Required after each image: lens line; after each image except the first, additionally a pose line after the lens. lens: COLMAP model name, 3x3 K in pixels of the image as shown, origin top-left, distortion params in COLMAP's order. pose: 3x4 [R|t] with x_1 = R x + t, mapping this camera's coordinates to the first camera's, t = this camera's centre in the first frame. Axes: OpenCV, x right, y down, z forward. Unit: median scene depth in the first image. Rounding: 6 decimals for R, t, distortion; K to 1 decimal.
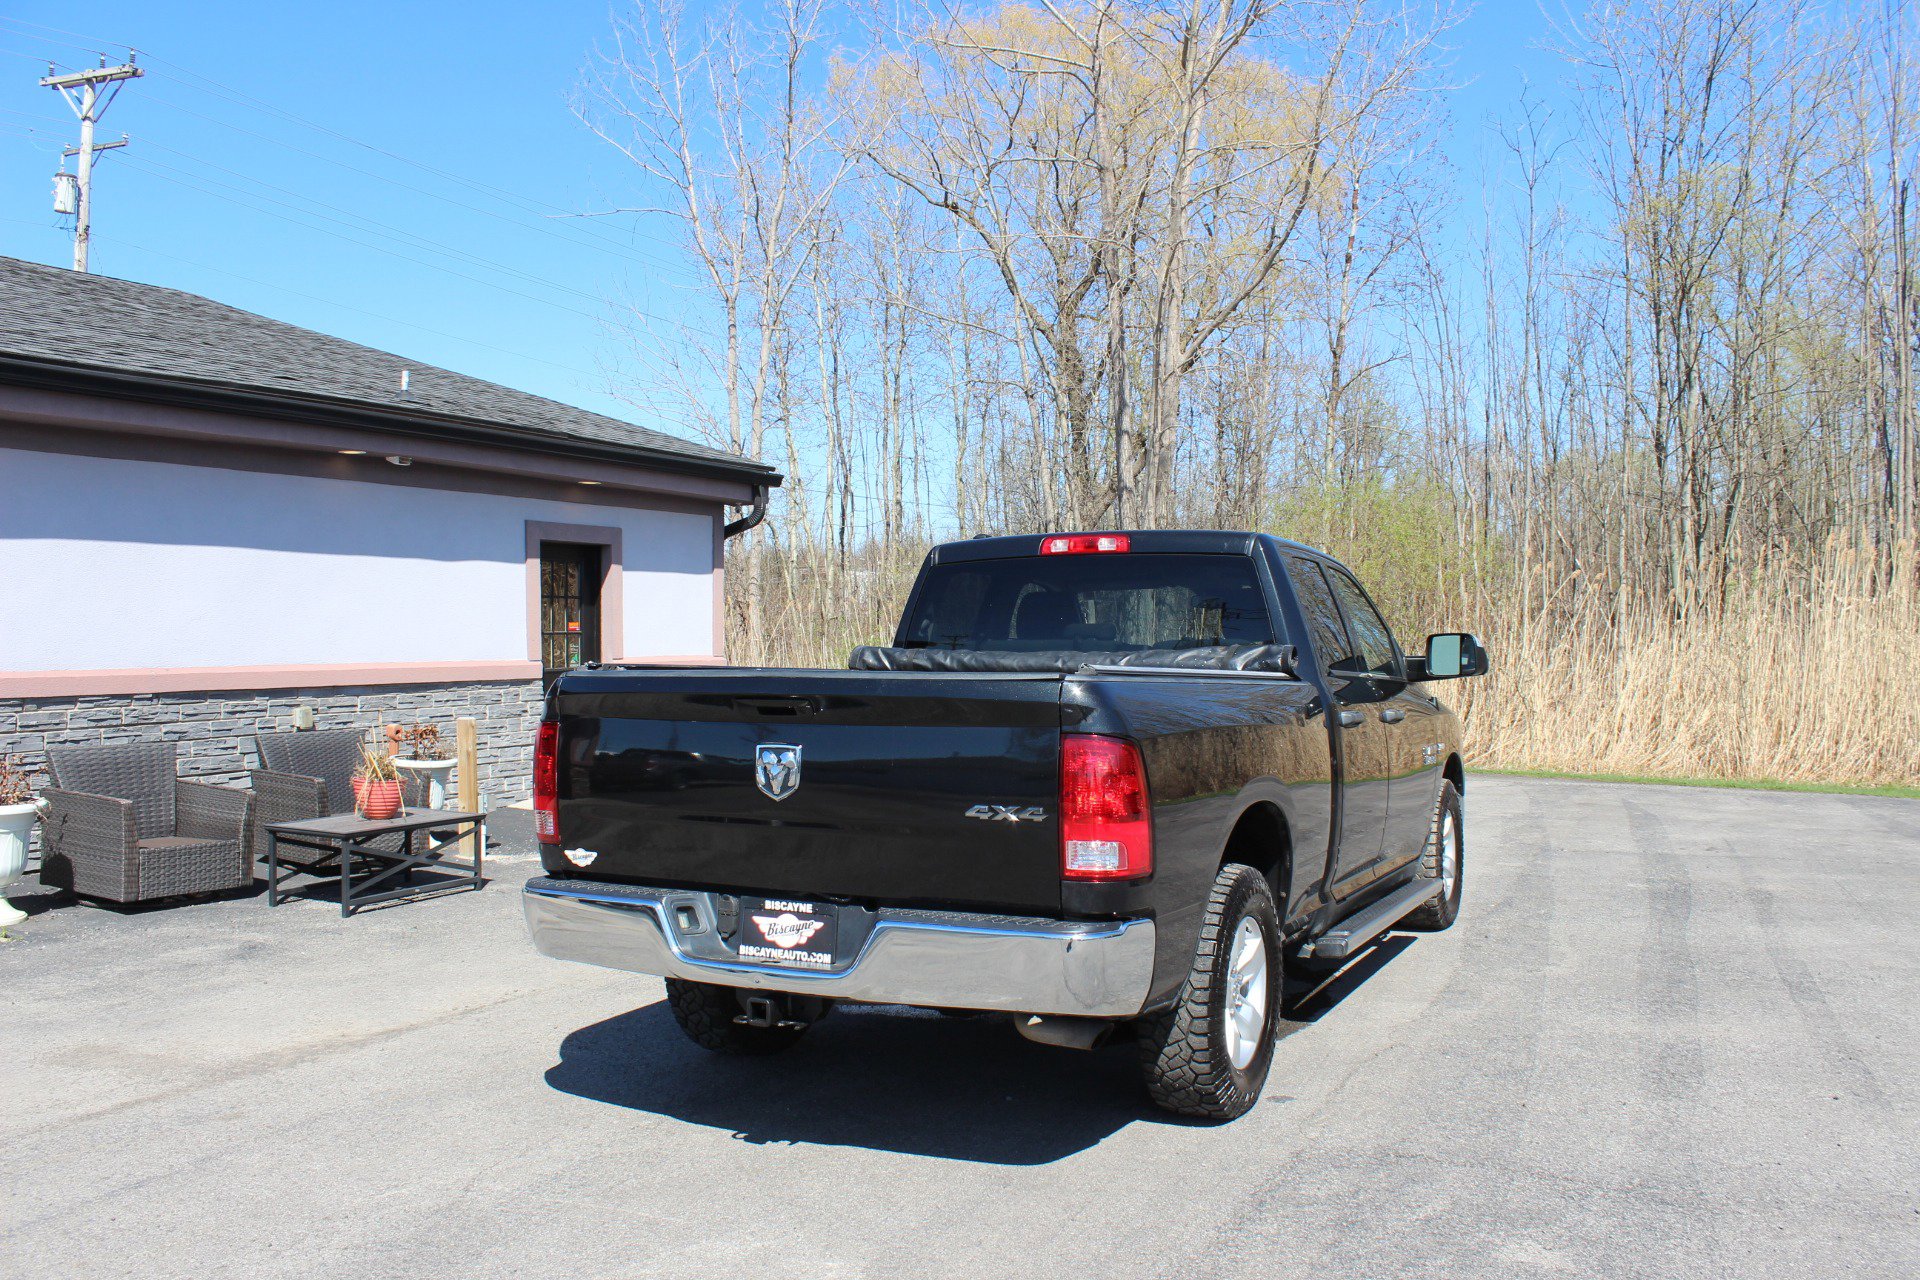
lens RADIAL K [[1610.0, 0, 972.0], [0, 1610.0, 644.2], [0, 0, 1]] dist [-0.163629, 0.154878]
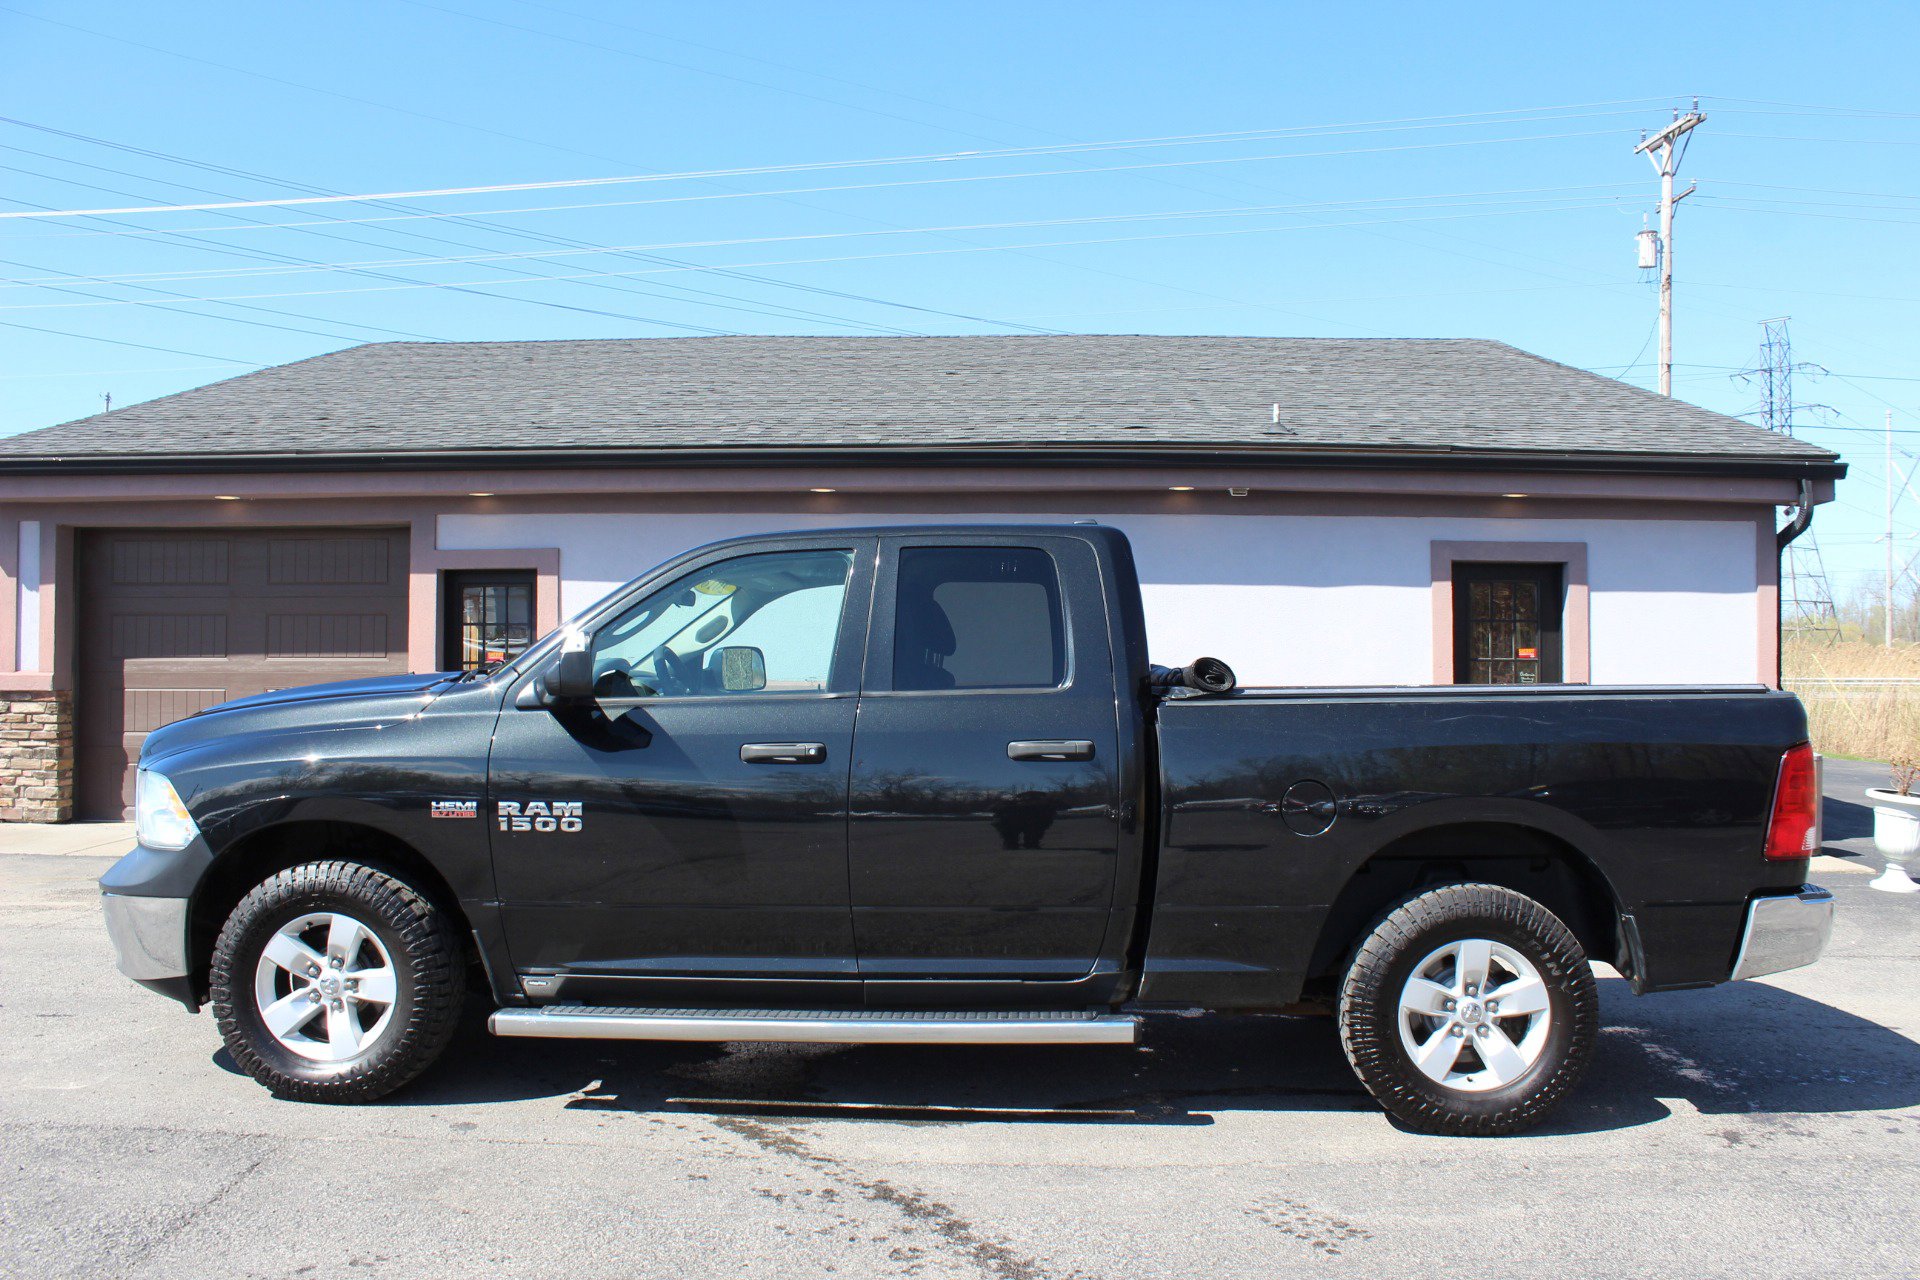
lens RADIAL K [[1610.0, 0, 972.0], [0, 1610.0, 644.2], [0, 0, 1]] dist [-0.163629, 0.154878]
pose [[0.424714, -0.003741, -0.905320, 0.734345], [-0.018709, 0.999742, -0.012909, 0.002793], [0.905134, 0.022420, 0.424534, 0.541471]]
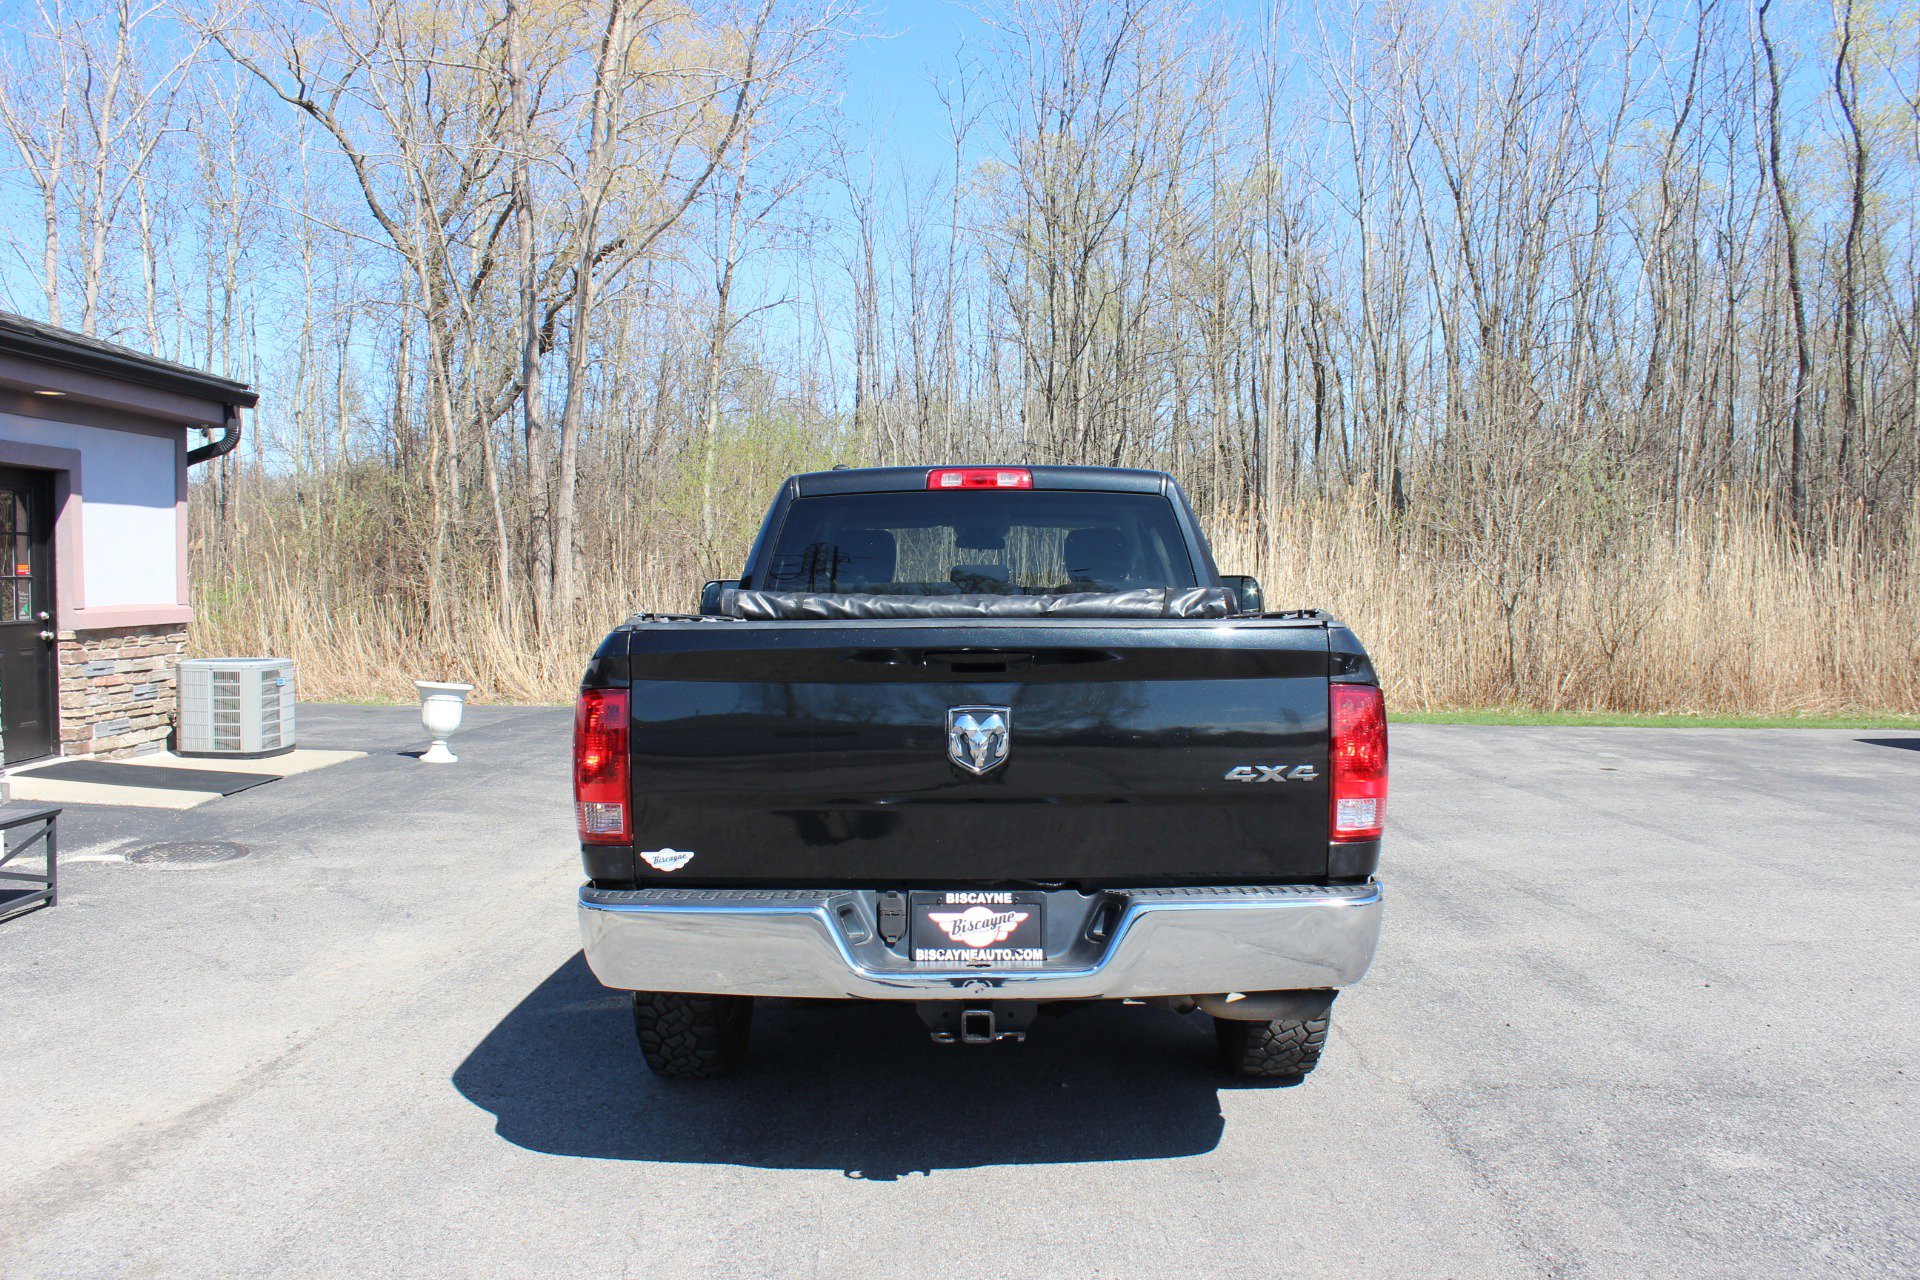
lens RADIAL K [[1610.0, 0, 972.0], [0, 1610.0, 644.2], [0, 0, 1]] dist [-0.163629, 0.154878]
pose [[0.901363, -0.018887, 0.432652, -0.260083], [0.003308, 0.999320, 0.036733, -0.000747], [-0.433051, -0.031678, 0.900812, 0.130496]]
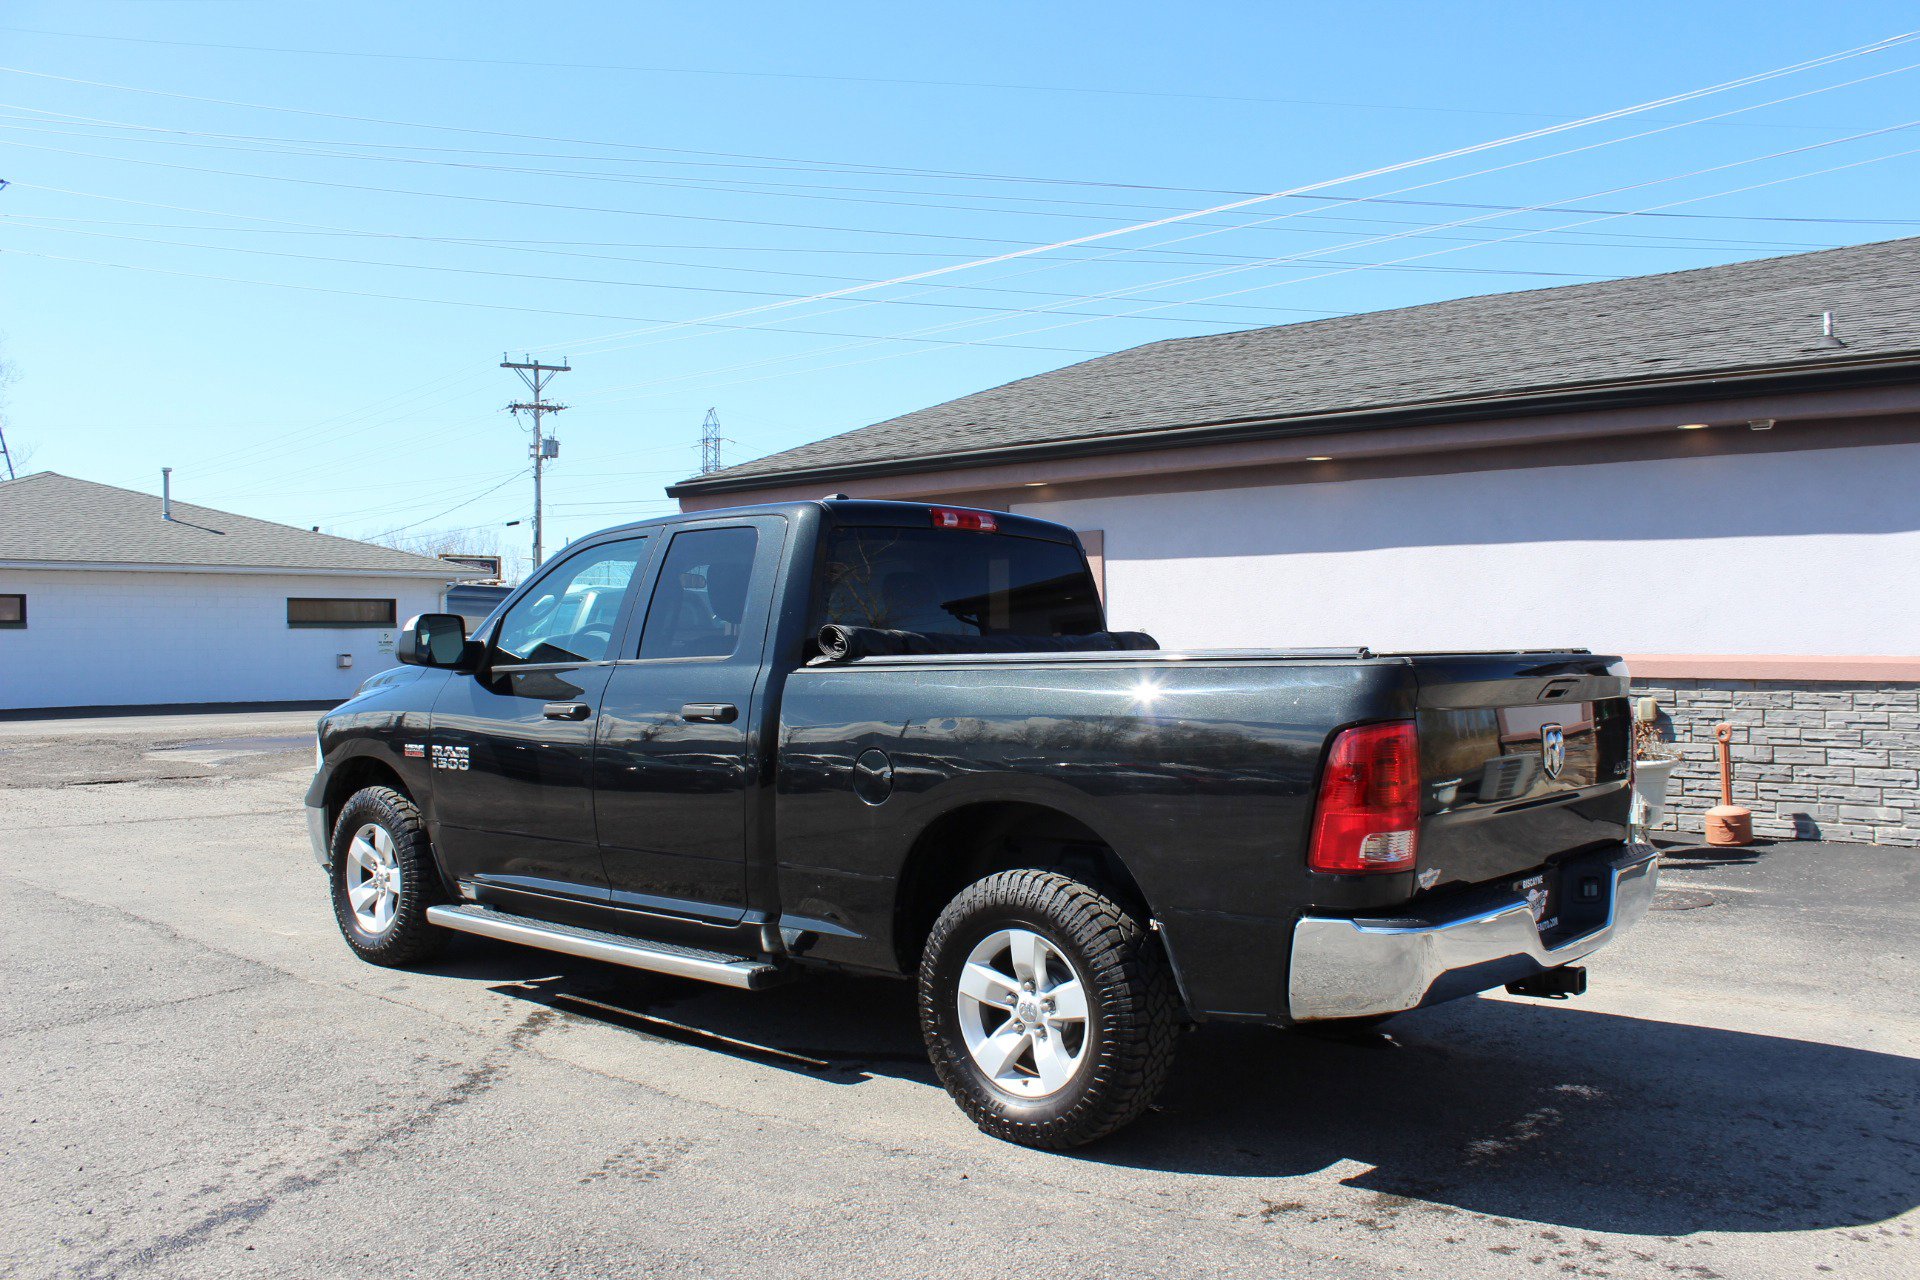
lens RADIAL K [[1617.6, 0, 970.0], [0, 1617.6, 643.2], [0, 0, 1]] dist [-0.161650, 0.152053]
pose [[-0.230264, 0.007452, -0.973100, 0.817040], [-0.005450, 0.999945, 0.008948, -0.000570], [0.973113, 0.007364, -0.230210, 1.079015]]
